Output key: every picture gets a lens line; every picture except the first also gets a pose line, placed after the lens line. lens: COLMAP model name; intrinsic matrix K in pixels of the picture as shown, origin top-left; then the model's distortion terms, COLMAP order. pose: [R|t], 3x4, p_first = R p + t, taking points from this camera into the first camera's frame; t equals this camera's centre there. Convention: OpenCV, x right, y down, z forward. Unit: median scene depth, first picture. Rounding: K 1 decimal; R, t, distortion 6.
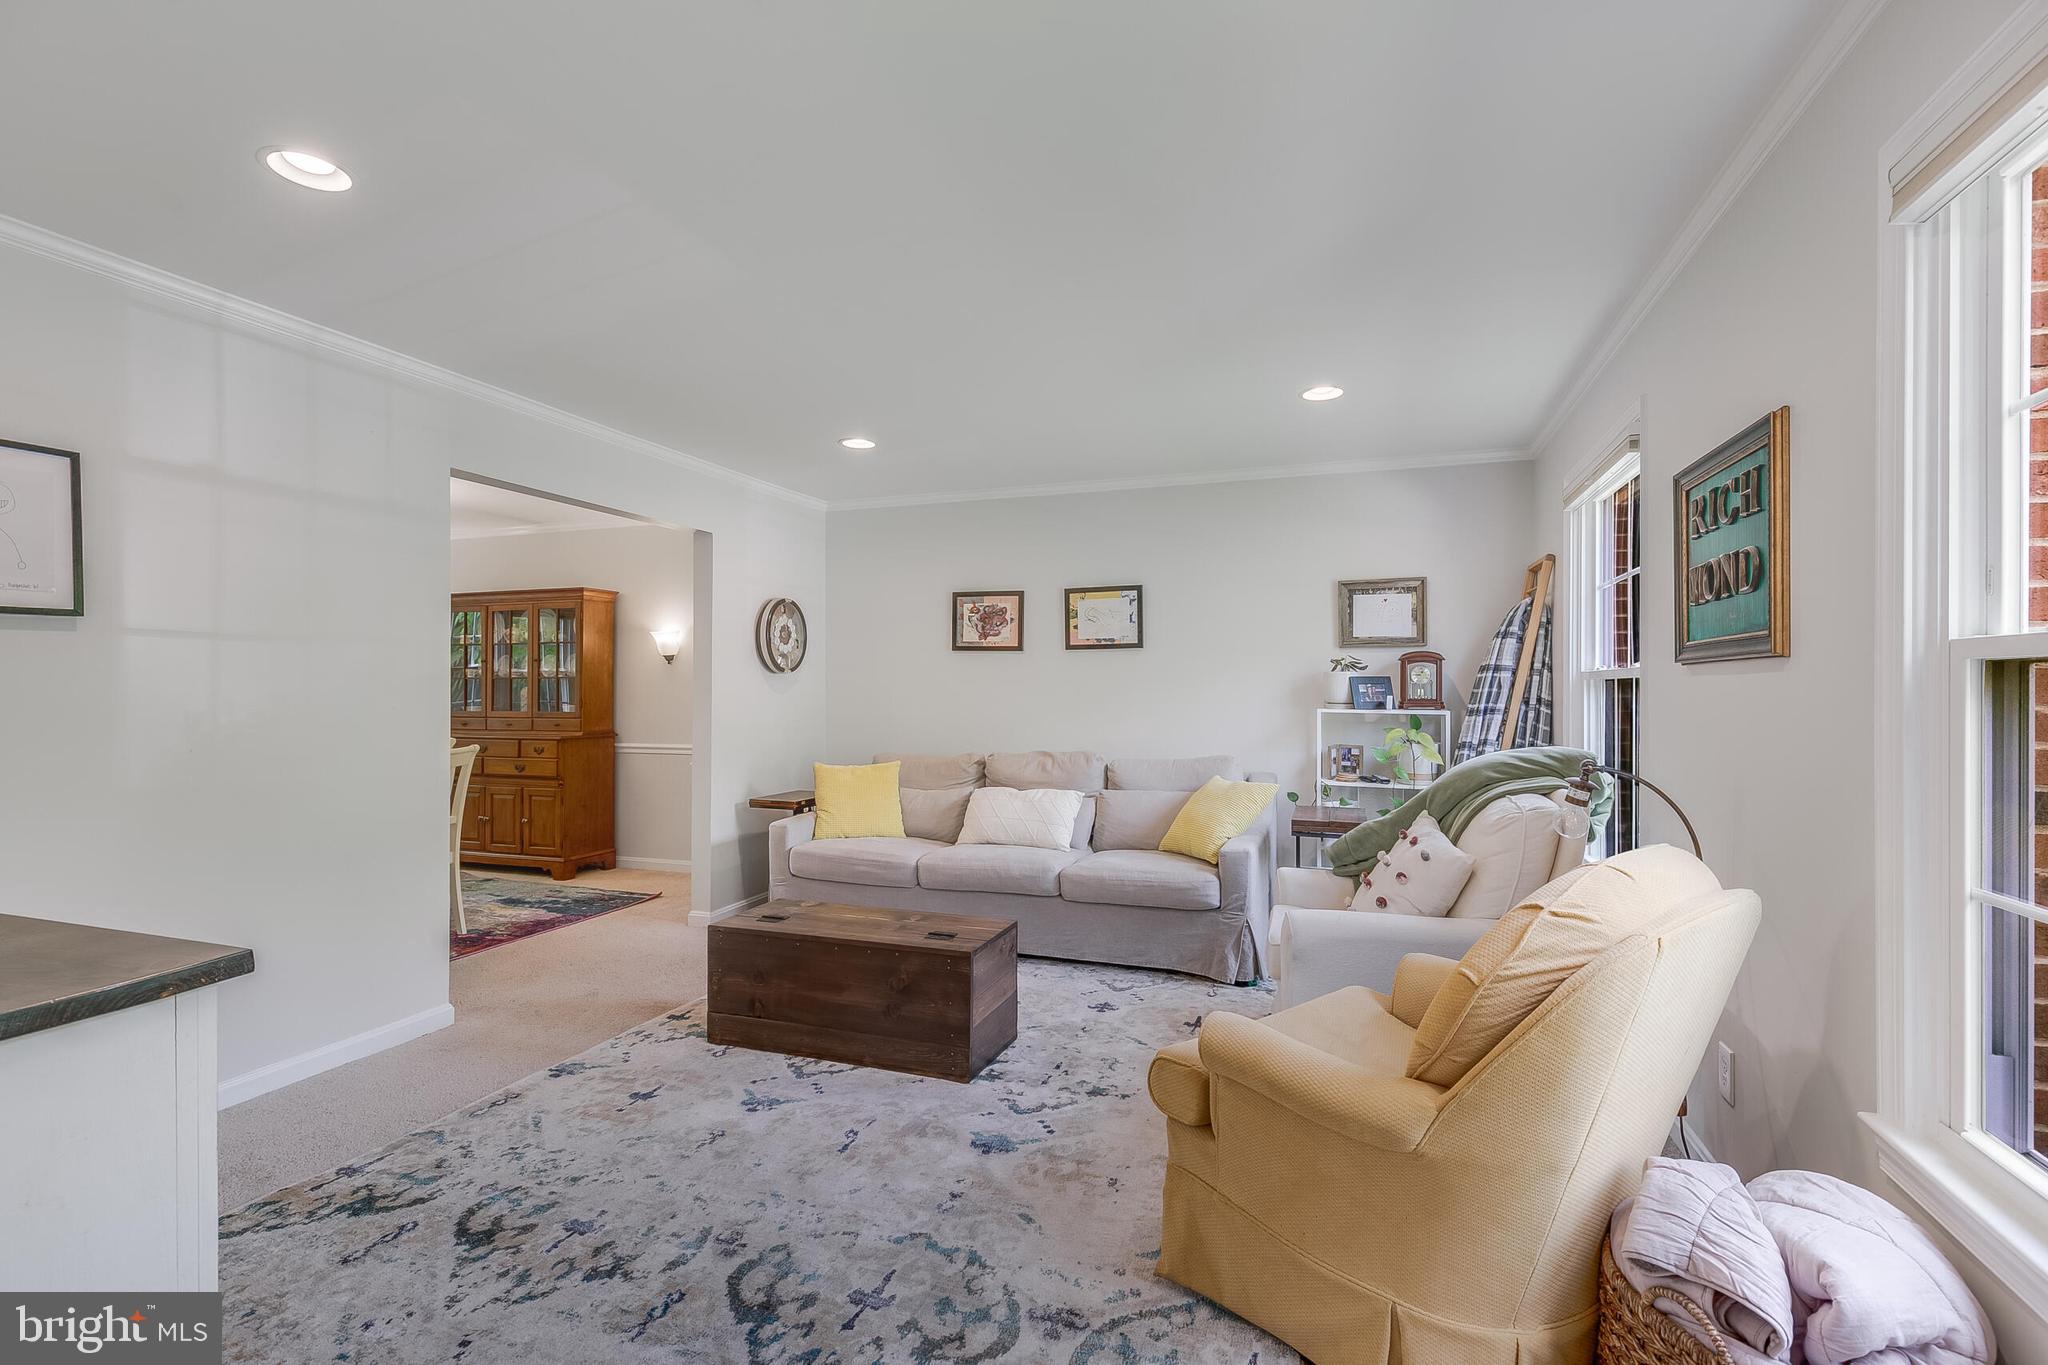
lens RADIAL K [[924.1, 0, 1017.8], [0, 924.1, 688.1], [0, 0, 1]] dist [0.004897, -0.001913]
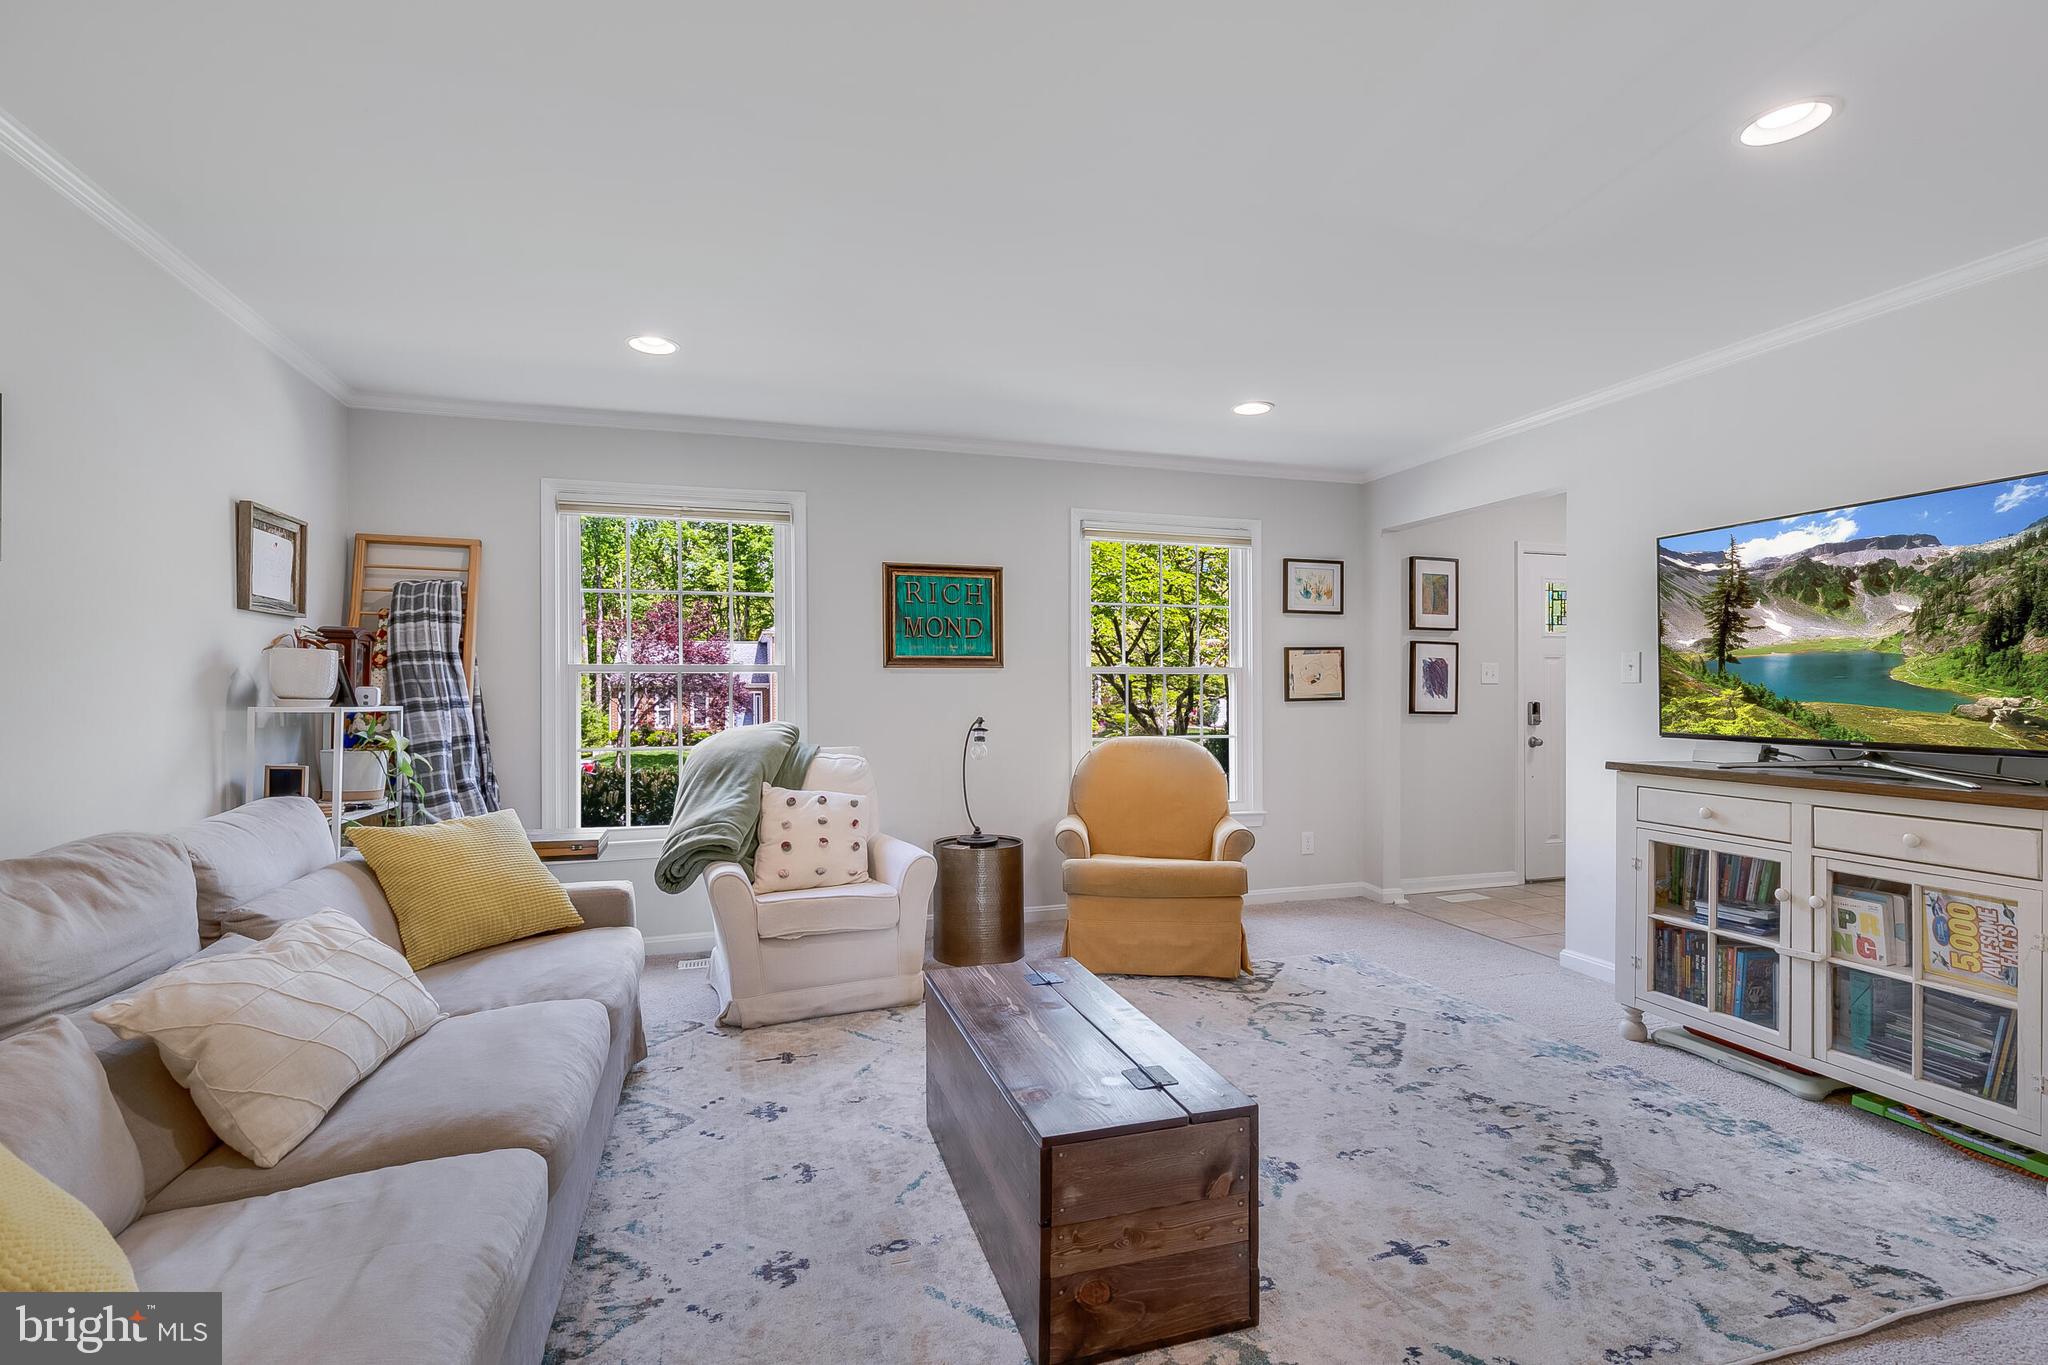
lens RADIAL K [[924.1, 0, 1022.1], [0, 924.1, 667.9], [0, 0, 1]] dist [0.004897, -0.001913]
pose [[-0.613135, 0.022003, 0.789672, -0.424068], [-0.000152, 0.999609, -0.027970, 0.011847], [-0.789978, -0.017269, -0.612892, 0.896767]]
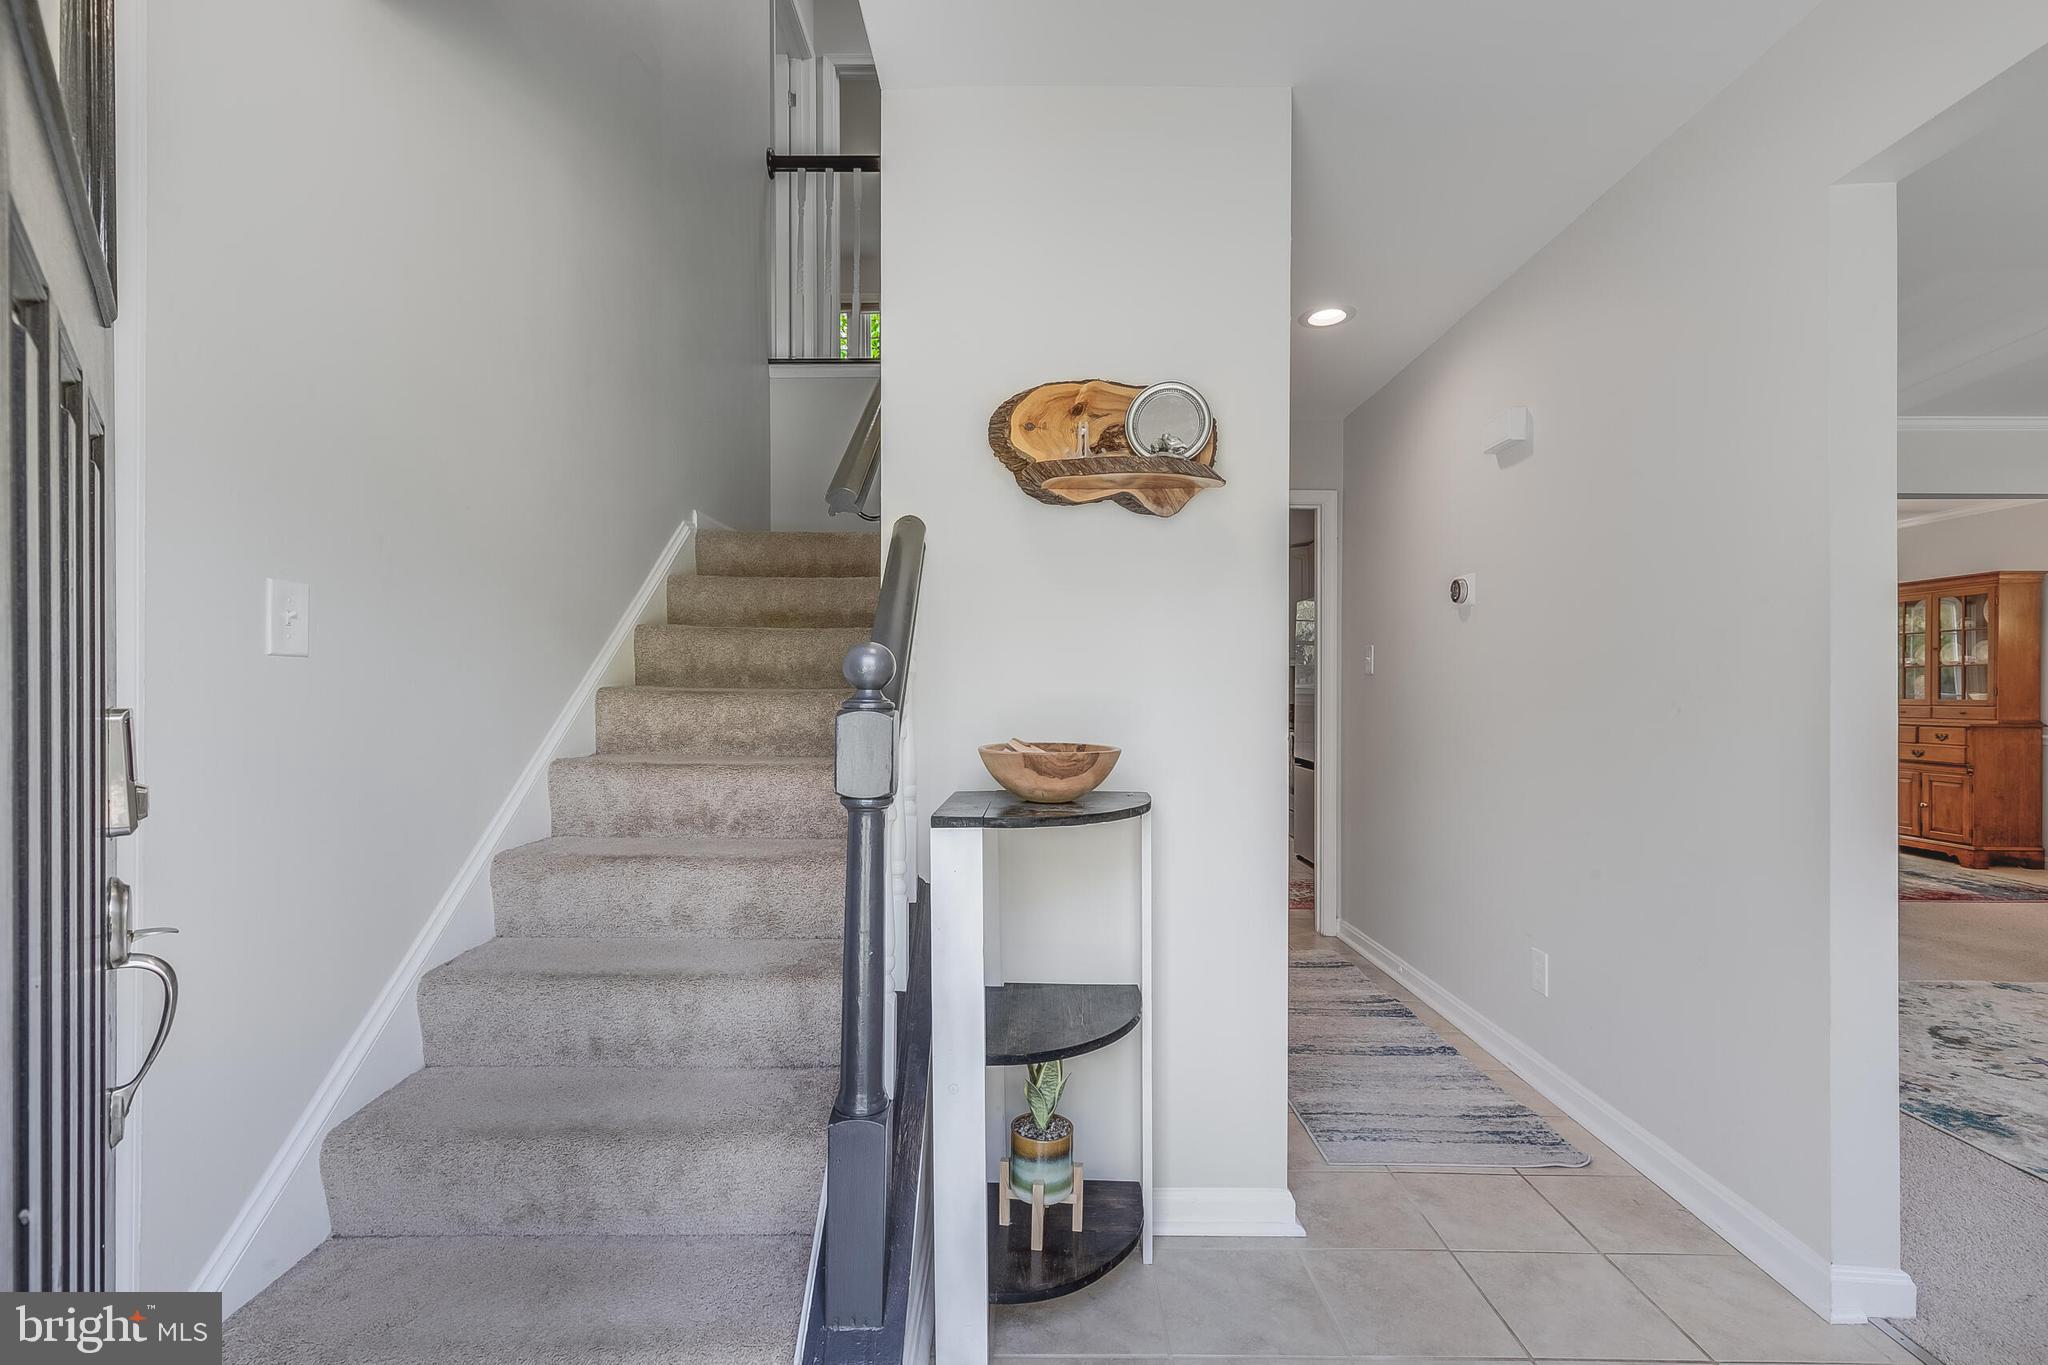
lens RADIAL K [[924.1, 0, 1024.1], [0, 924.1, 687.5], [0, 0, 1]] dist [0.004897, -0.001913]
pose [[0.337272, -0.002106, -0.941405, 0.116961], [-0.001355, 0.999995, -0.002722, 0.019768], [0.941406, 0.002194, 0.337268, -0.339063]]
